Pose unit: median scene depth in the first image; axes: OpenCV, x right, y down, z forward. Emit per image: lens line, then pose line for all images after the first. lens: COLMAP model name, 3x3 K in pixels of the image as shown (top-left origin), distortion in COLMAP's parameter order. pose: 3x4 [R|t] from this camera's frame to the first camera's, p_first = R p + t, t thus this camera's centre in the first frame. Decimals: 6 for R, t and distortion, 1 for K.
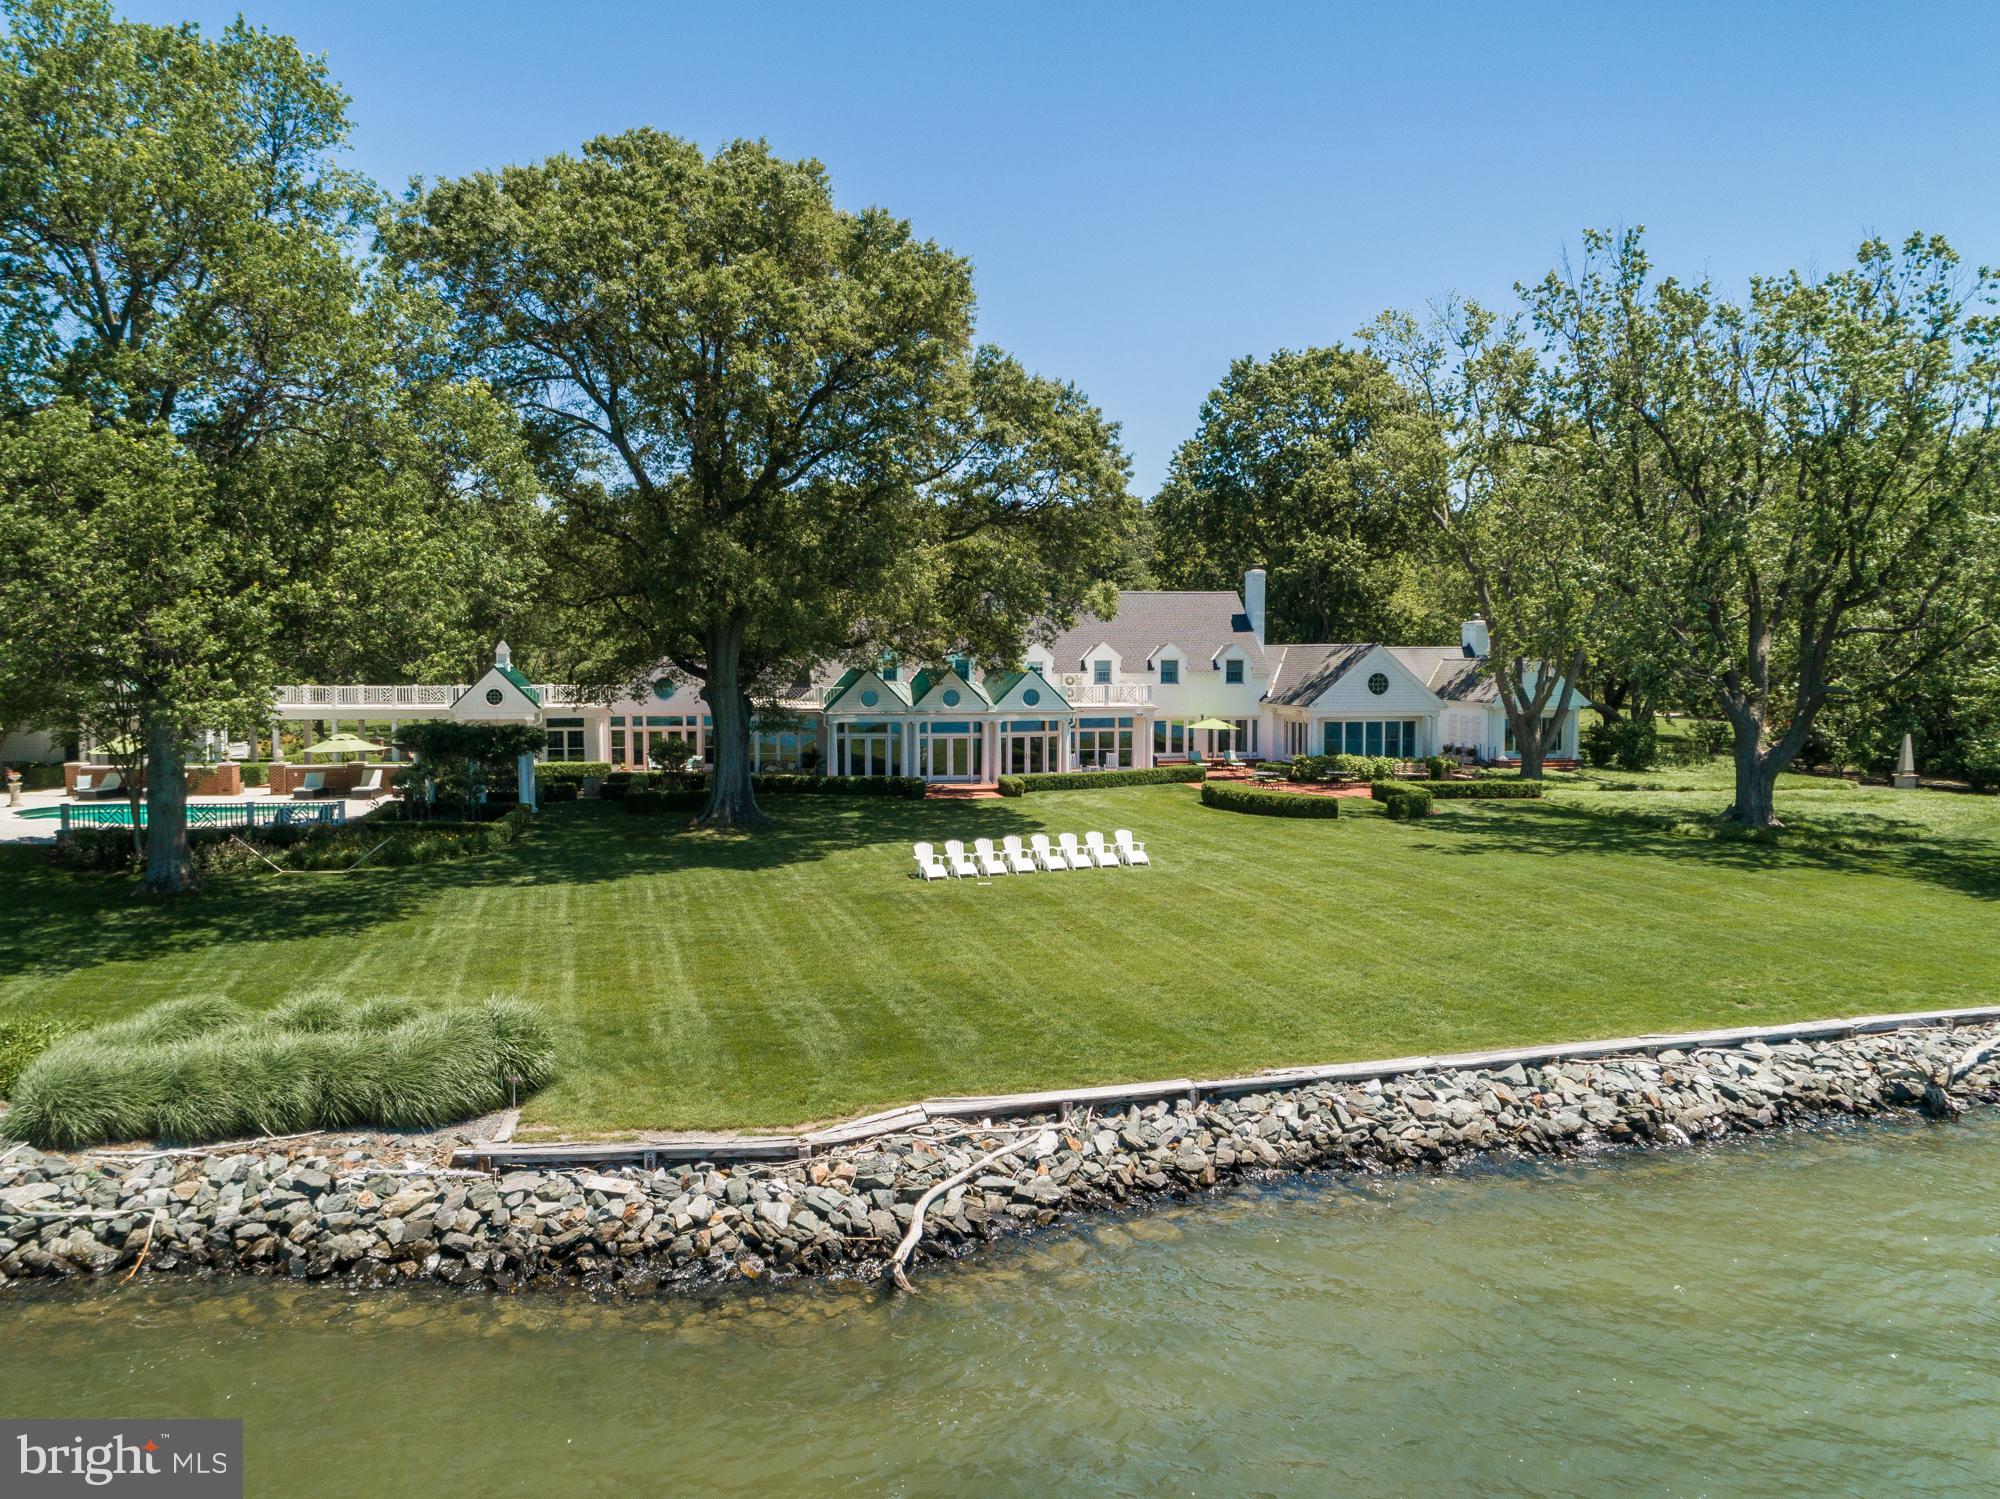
lens RADIAL K [[1477.6, 0, 1002.8], [0, 1477.6, 747.4], [0, 0, 1]] dist [-0.000815, 0.000450]
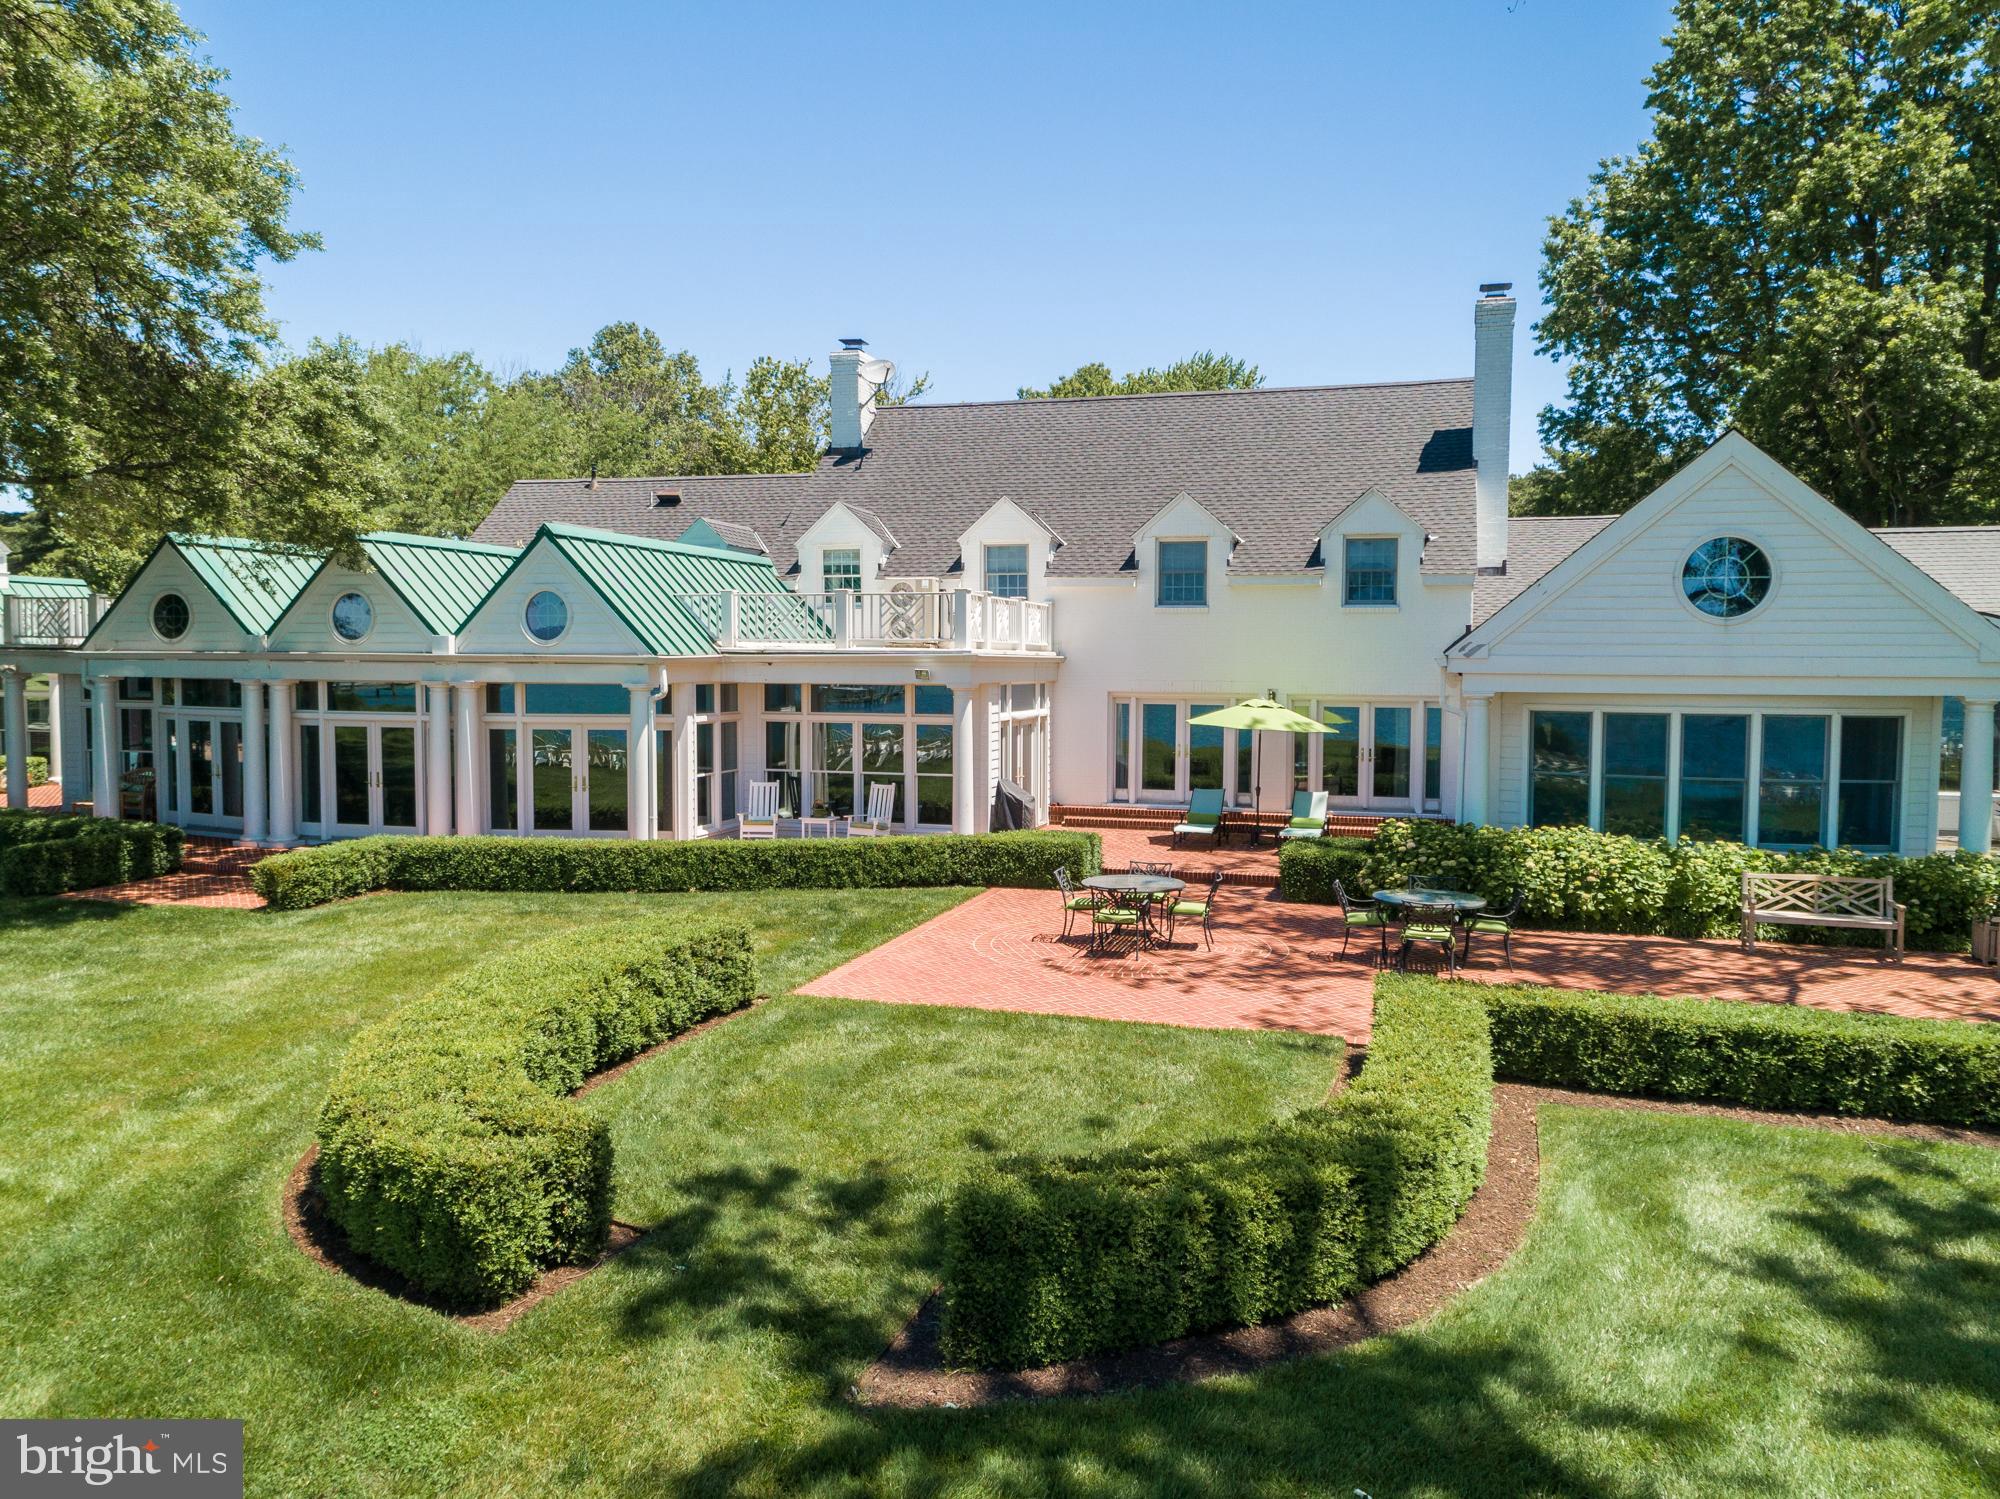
lens RADIAL K [[1477.6, 0, 1001.3], [0, 1477.6, 743.3], [0, 0, 1]] dist [-0.000815, 0.000450]
pose [[0.899260, 0.033141, -0.436156, 0.252849], [-0.036412, 0.999336, 0.000860, -0.007342], [0.435895, 0.015108, 0.899871, 0.688024]]
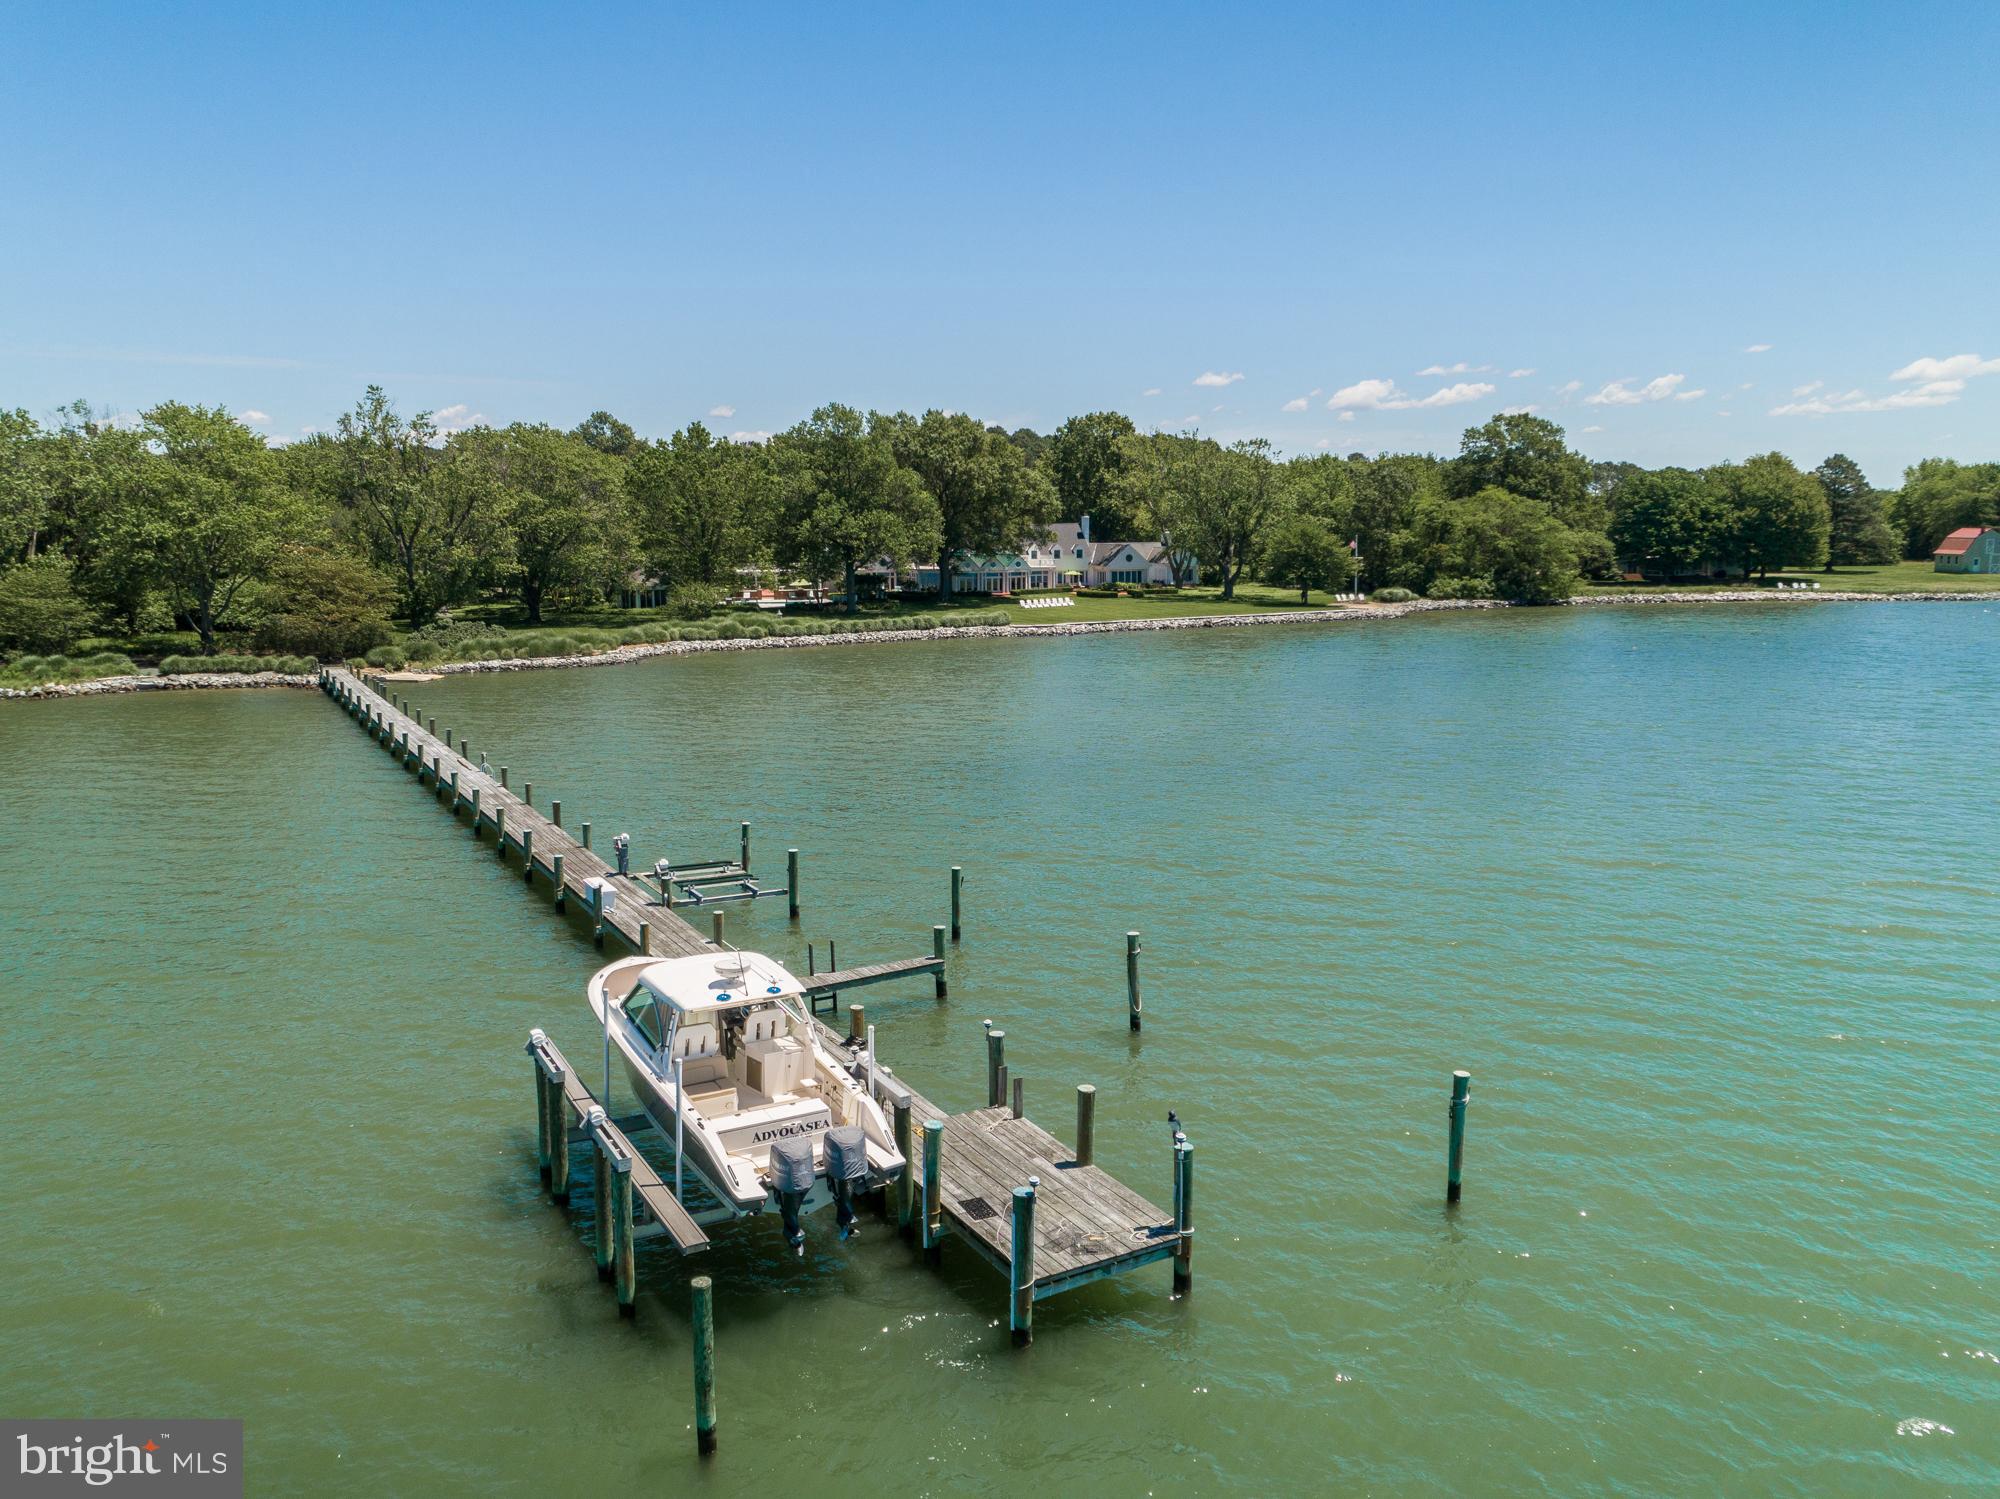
lens RADIAL K [[1477.6, 0, 997.2], [0, 1477.6, 749.5], [0, 0, 1]] dist [-0.000815, 0.000450]
pose [[0.988072, -0.029904, 0.151062, -0.462790], [0.015545, 0.995322, 0.095358, 0.052104], [-0.153207, -0.091872, 0.983914, -1.893796]]
